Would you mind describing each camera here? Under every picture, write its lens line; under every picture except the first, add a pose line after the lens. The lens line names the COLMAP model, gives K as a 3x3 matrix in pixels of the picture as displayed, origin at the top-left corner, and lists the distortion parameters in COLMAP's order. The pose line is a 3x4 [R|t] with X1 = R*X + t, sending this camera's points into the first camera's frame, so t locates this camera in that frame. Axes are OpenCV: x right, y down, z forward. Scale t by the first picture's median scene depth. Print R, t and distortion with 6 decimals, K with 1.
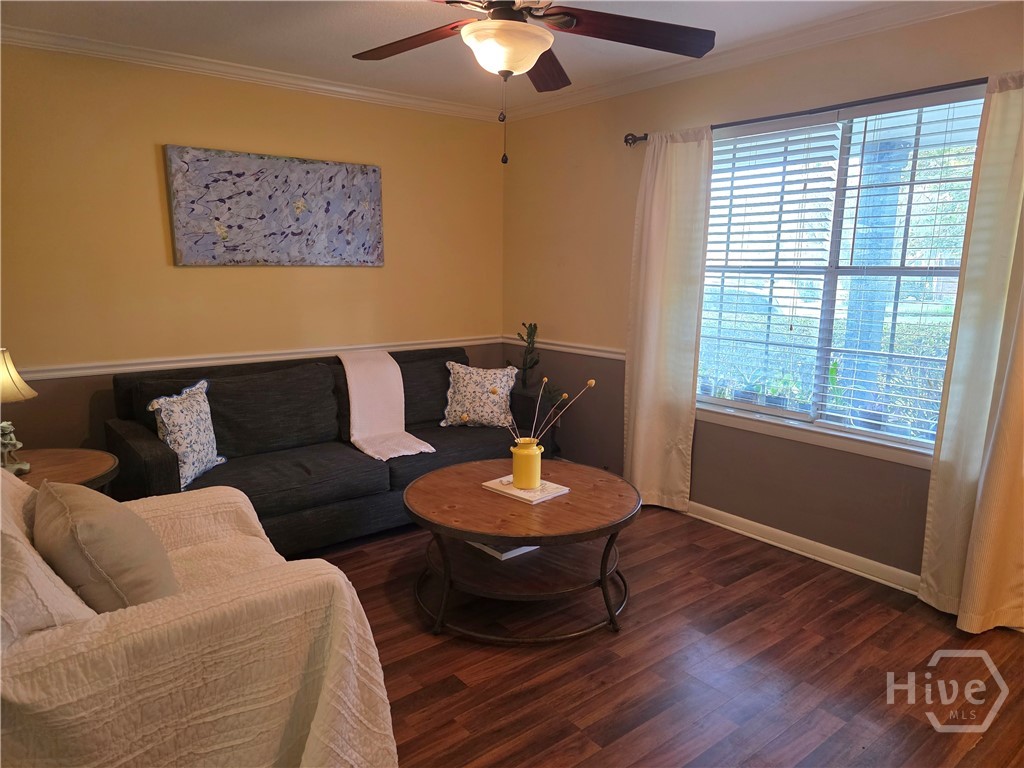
lens RADIAL K [[686.2, 0, 519.7], [0, 686.2, 386.1], [0, 0, 1]] dist [0.085821, -0.071766]
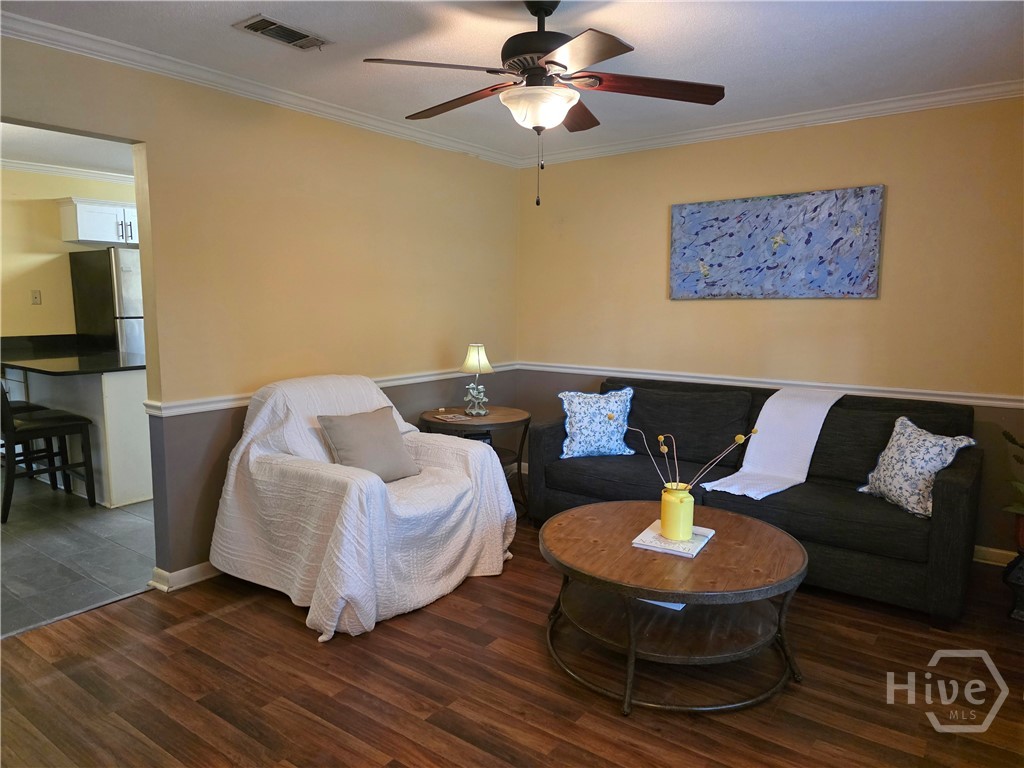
lens RADIAL K [[686.2, 0, 519.7], [0, 686.2, 386.1], [0, 0, 1]] dist [0.085821, -0.071766]
pose [[0.255600, 0.120642, -0.959226, 0.627005], [-0.170940, 0.982191, 0.077981, -0.066343], [0.951550, 0.144038, 0.271671, 0.409199]]
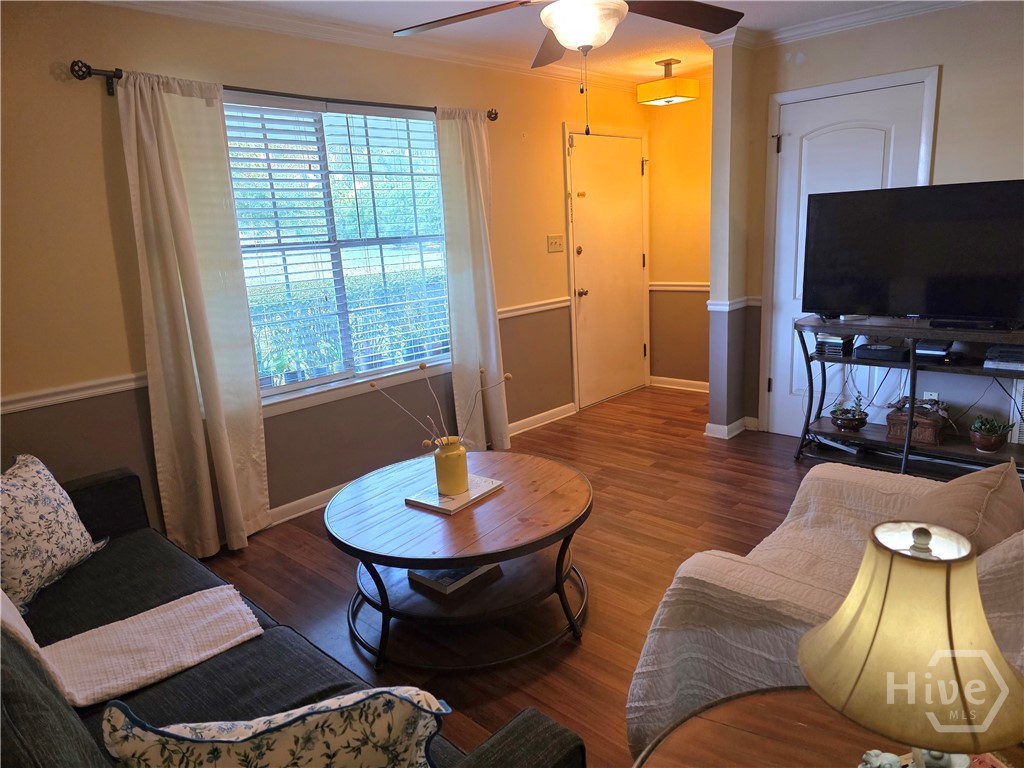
lens RADIAL K [[677.6, 0, 512.3], [0, 677.6, 390.3], [0, 0, 1]] dist [-0.002754, -0.002258]
pose [[-0.125323, -0.240203, 0.962599, -0.622901], [0.227766, 0.937368, 0.263561, -0.144617], [-0.965617, 0.252278, -0.062764, 0.735429]]
